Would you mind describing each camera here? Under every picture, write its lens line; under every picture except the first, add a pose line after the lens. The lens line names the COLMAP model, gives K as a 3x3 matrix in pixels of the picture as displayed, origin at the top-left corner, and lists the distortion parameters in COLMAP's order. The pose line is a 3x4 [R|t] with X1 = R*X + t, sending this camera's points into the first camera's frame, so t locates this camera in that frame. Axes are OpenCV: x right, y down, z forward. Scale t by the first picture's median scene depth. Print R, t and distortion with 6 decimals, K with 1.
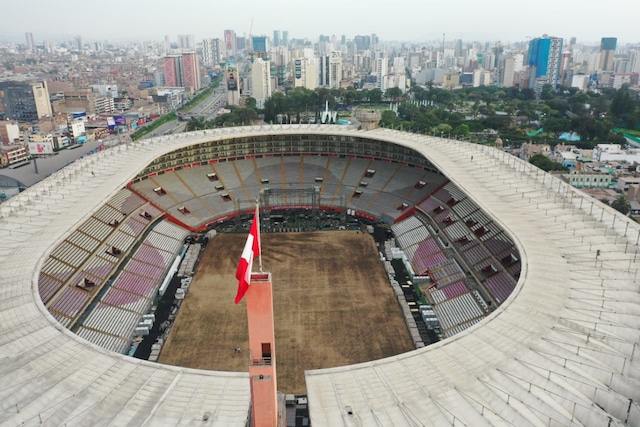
lens RADIAL K [[503.1, 0, 320.3], [0, 503.1, 212.7], [0, 0, 1]] dist [-0.009924, 0.007850]
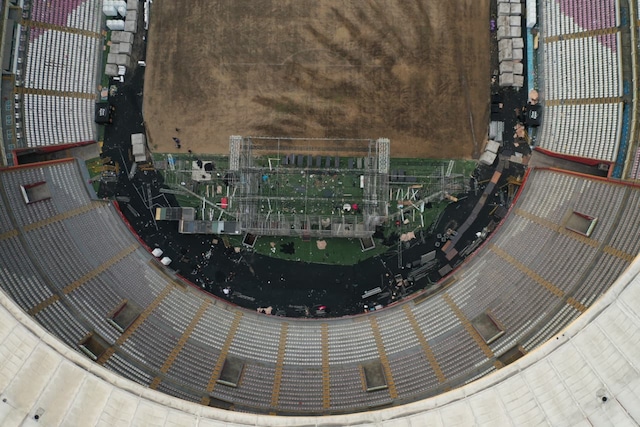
lens RADIAL K [[503.1, 0, 319.3], [0, 503.1, 215.8], [0, 0, 1]] dist [-0.009924, 0.007850]
pose [[-0.996415, -0.071546, 0.045150, -0.095638], [0.059799, -0.218110, 0.974090, -0.449312], [-0.059844, 0.973298, 0.221607, 1.039975]]
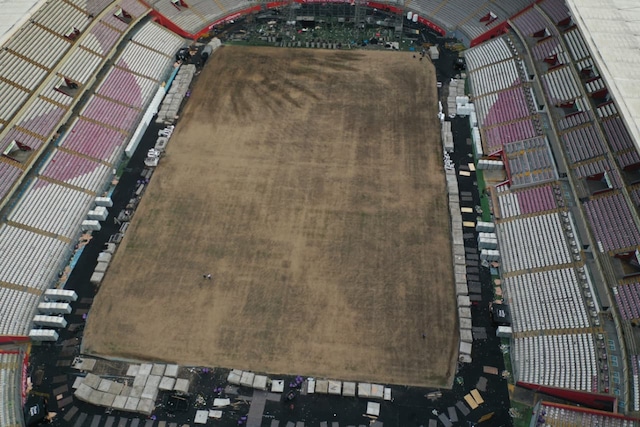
lens RADIAL K [[503.1, 0, 319.3], [0, 503.1, 206.6], [0, 0, 1]] dist [-0.009924, 0.007850]
pose [[0.988476, 0.106643, -0.107434, 0.043070], [-0.042675, 0.877244, 0.478143, -0.116572], [0.145237, -0.468049, 0.871686, 0.292758]]
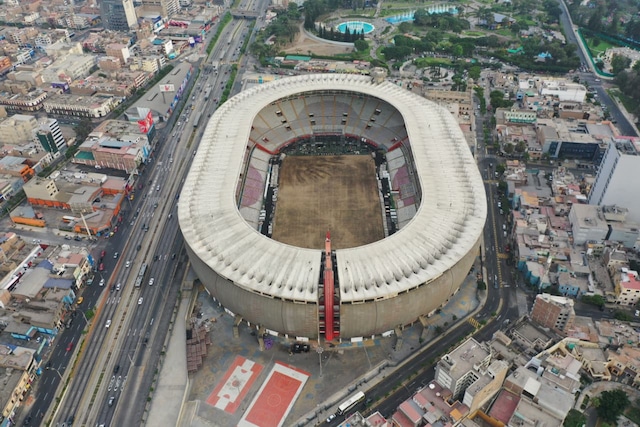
lens RADIAL K [[503.1, 0, 320.6], [0, 503.1, 212.1], [0, 0, 1]] dist [-0.009924, 0.007850]
pose [[0.998272, 0.027417, -0.051970, 0.013189], [-0.009161, 0.946273, 0.323238, -0.369218], [0.058040, -0.322204, 0.944890, -0.773335]]
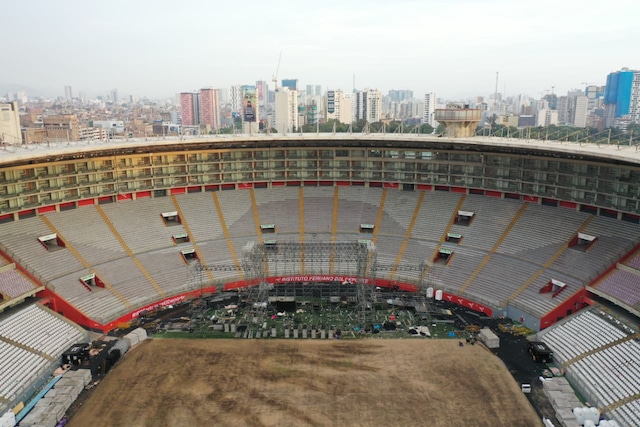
lens RADIAL K [[503.1, 0, 319.6], [0, 503.1, 214.5], [0, 0, 1]] dist [-0.009924, 0.007850]
pose [[0.997957, 0.019116, -0.060968, -0.027017], [-0.025549, 0.993979, -0.106554, -0.026573], [0.058564, 0.107894, 0.992436, 0.592794]]
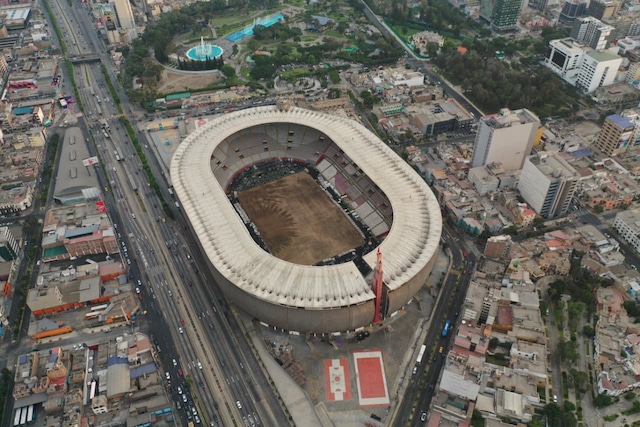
lens RADIAL K [[503.1, 0, 322.0], [0, 503.1, 209.5], [0, 0, 1]] dist [-0.009924, 0.007850]
pose [[0.906237, -0.280410, 0.316394, -0.597355], [0.145239, 0.909329, 0.389906, -0.679199], [-0.397040, -0.307394, 0.864794, -0.953513]]
